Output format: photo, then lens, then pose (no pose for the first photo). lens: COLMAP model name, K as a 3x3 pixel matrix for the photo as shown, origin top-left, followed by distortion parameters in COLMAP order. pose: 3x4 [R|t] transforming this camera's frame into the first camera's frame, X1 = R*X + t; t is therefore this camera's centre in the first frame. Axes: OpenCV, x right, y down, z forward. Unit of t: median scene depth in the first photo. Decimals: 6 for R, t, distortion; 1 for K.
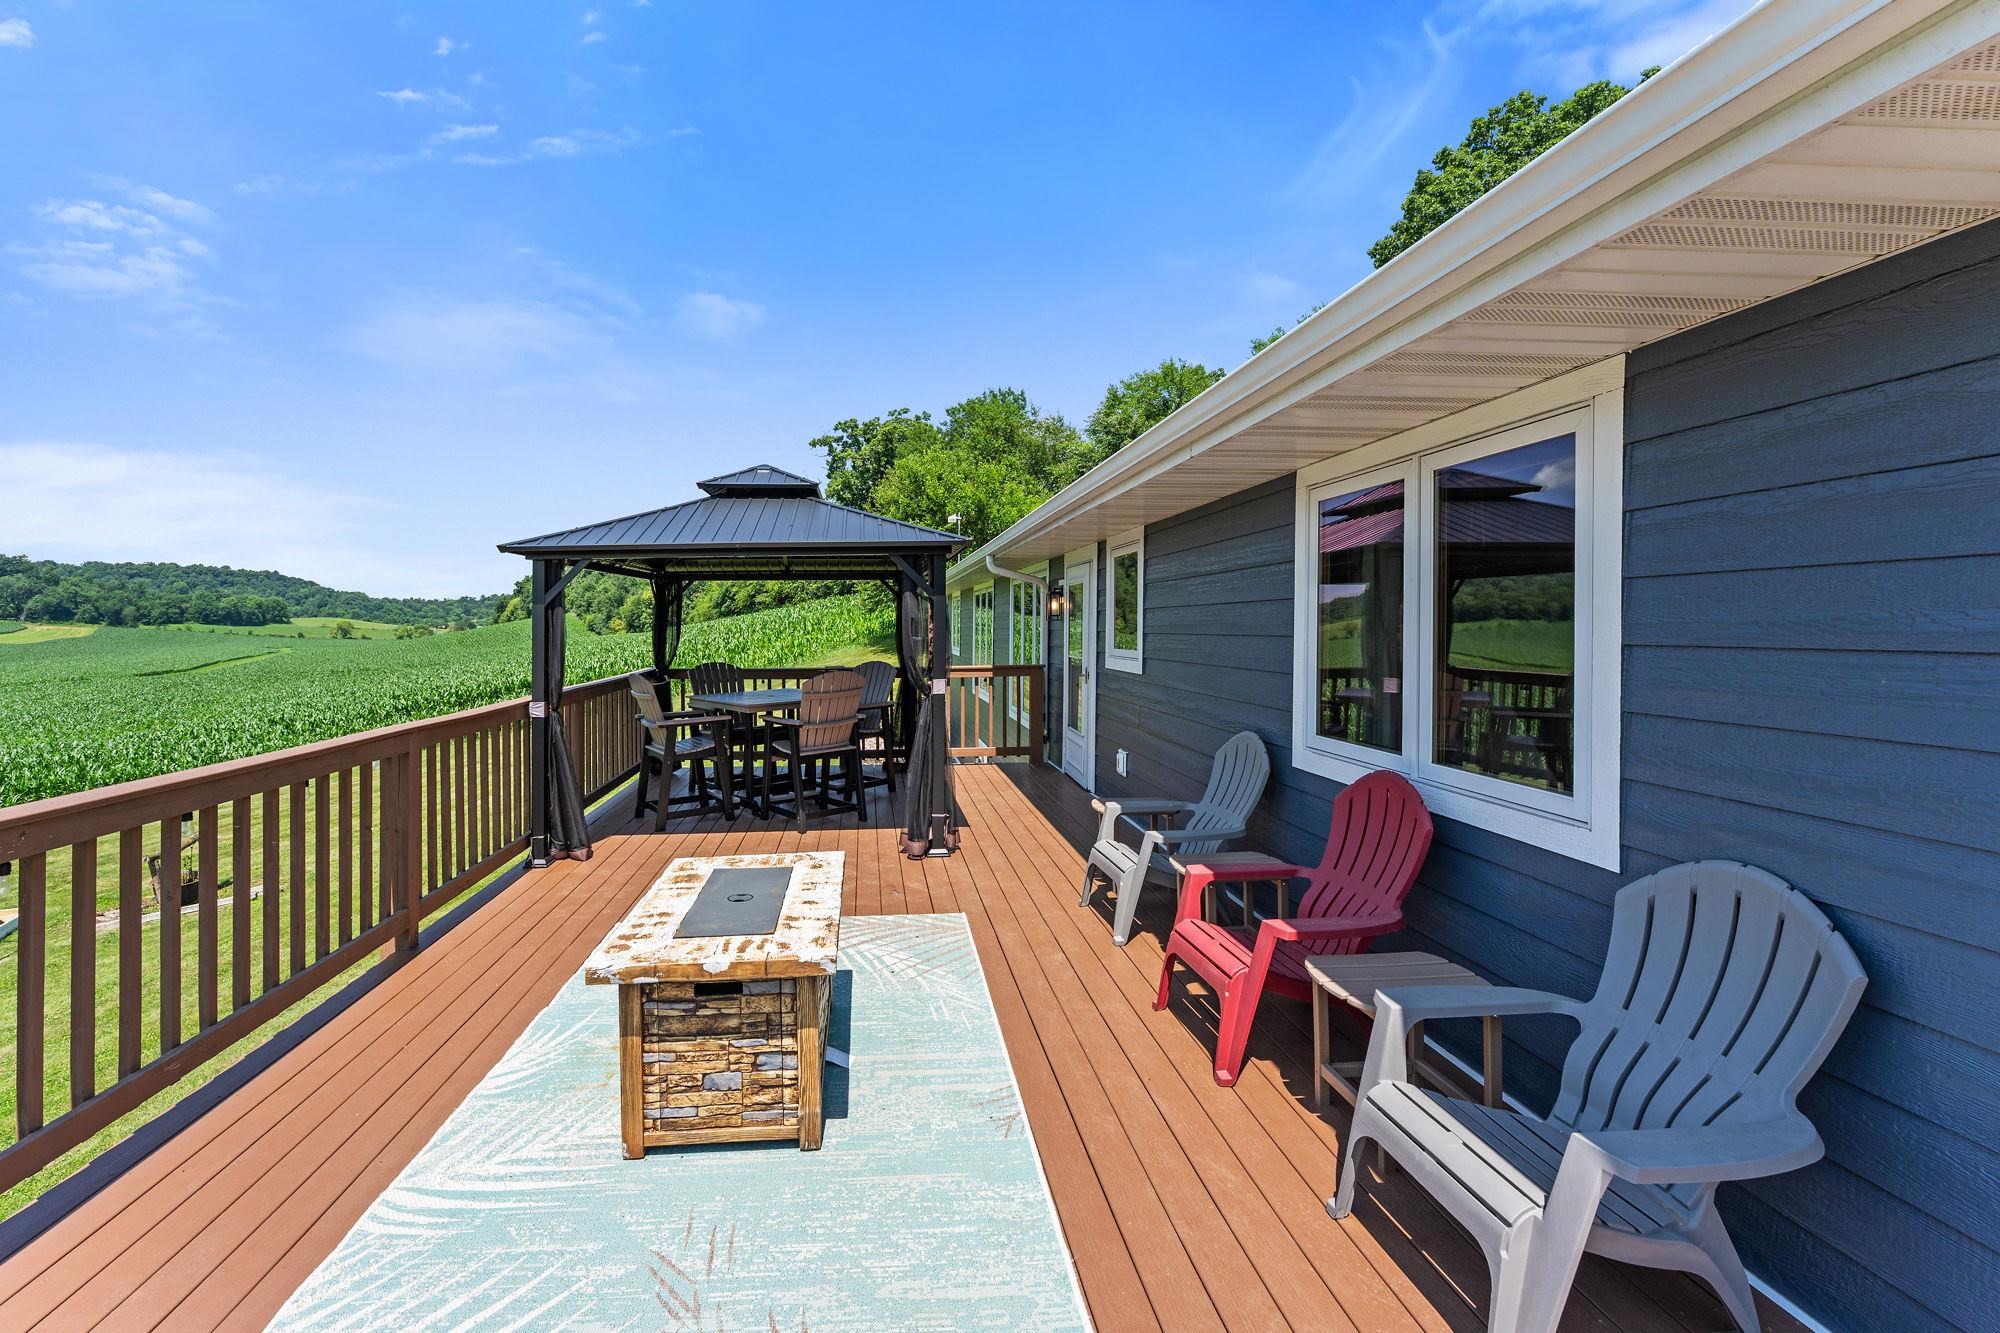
lens RADIAL K [[815.4, 0, 944.3], [0, 815.4, 628.2], [0, 0, 1]] dist [-0.000787, -0.000064]
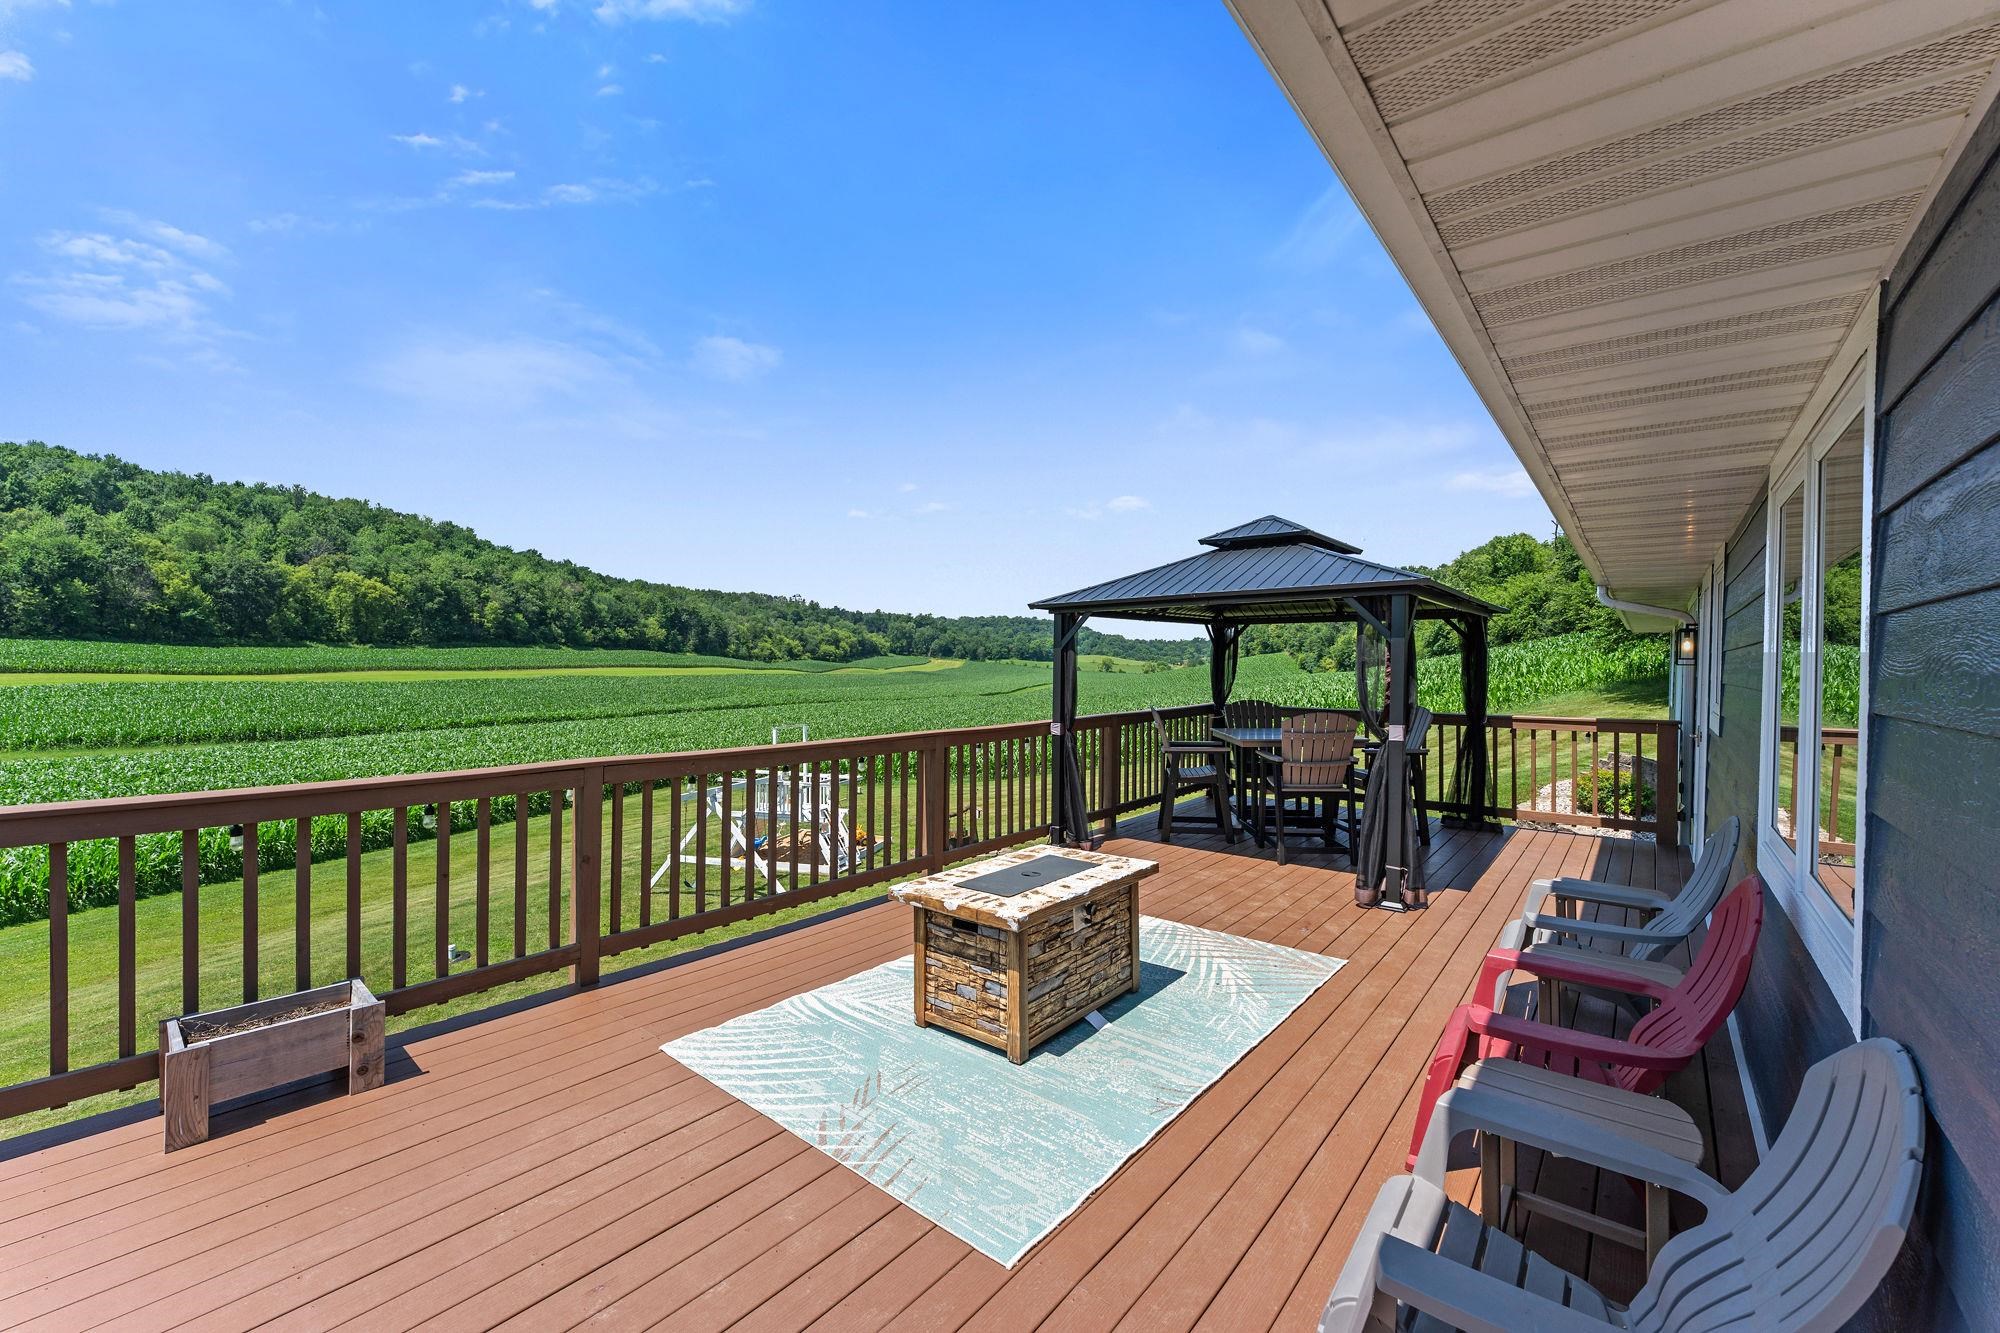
lens RADIAL K [[815.4, 0, 1055.0], [0, 815.4, 664.3], [0, 0, 1]] dist [-0.000787, -0.000064]
pose [[0.755932, 0.011324, -0.654552, 0.344594], [-0.013780, 0.999904, 0.001385, -0.004722], [0.654505, 0.007973, 0.756015, 0.017447]]
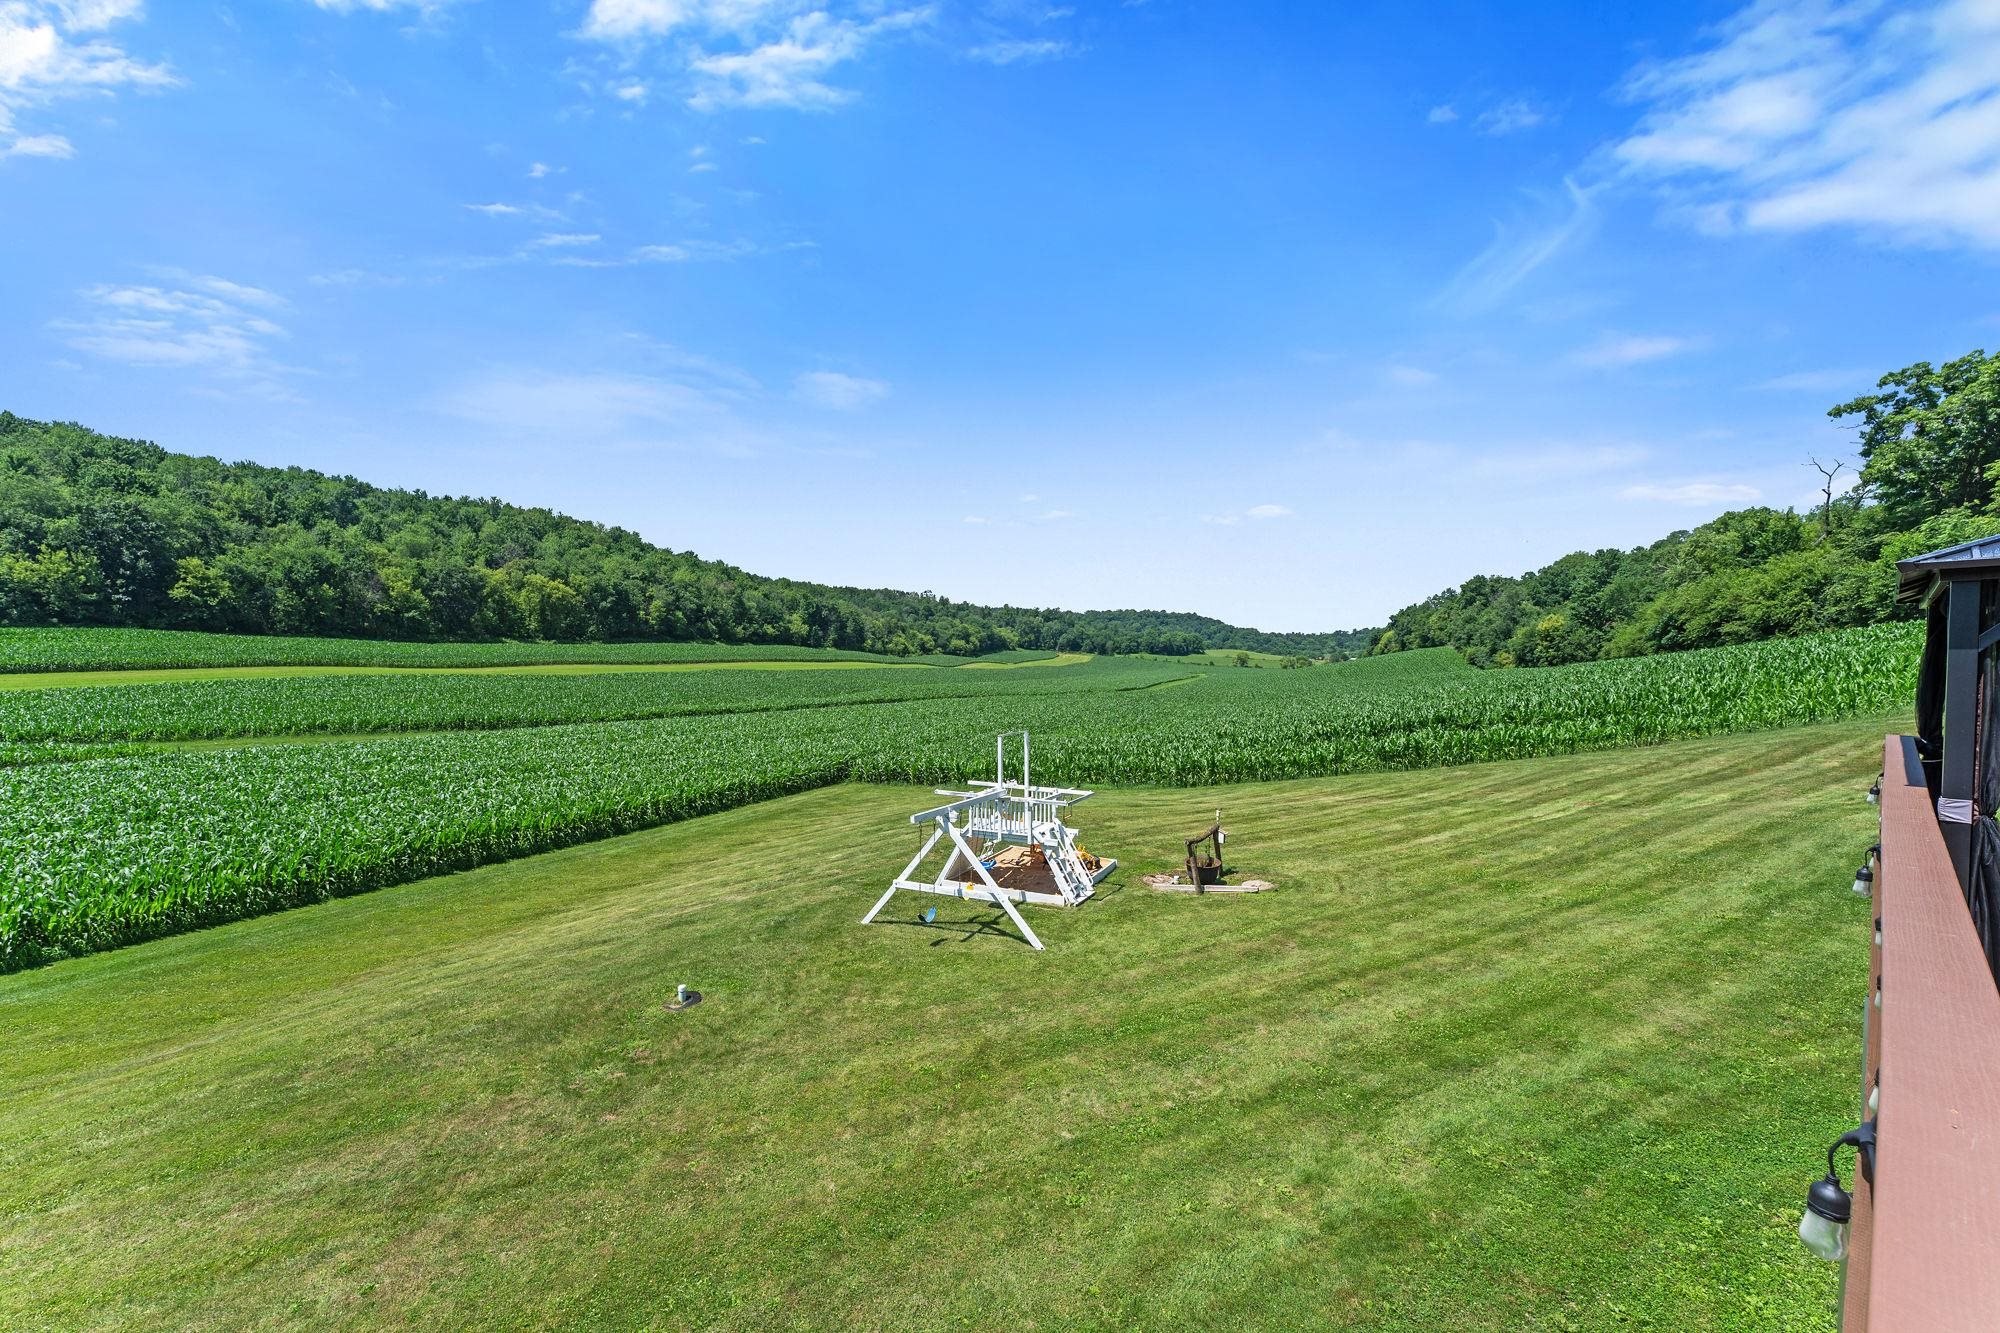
lens RADIAL K [[815.4, 0, 1047.0], [0, 815.4, 661.6], [0, 0, 1]] dist [-0.000787, -0.000064]
pose [[0.648333, 0.014652, -0.761215, -0.909893], [-0.013912, 0.999876, 0.007397, -0.019379], [0.761229, 0.005794, 0.648457, 0.030994]]
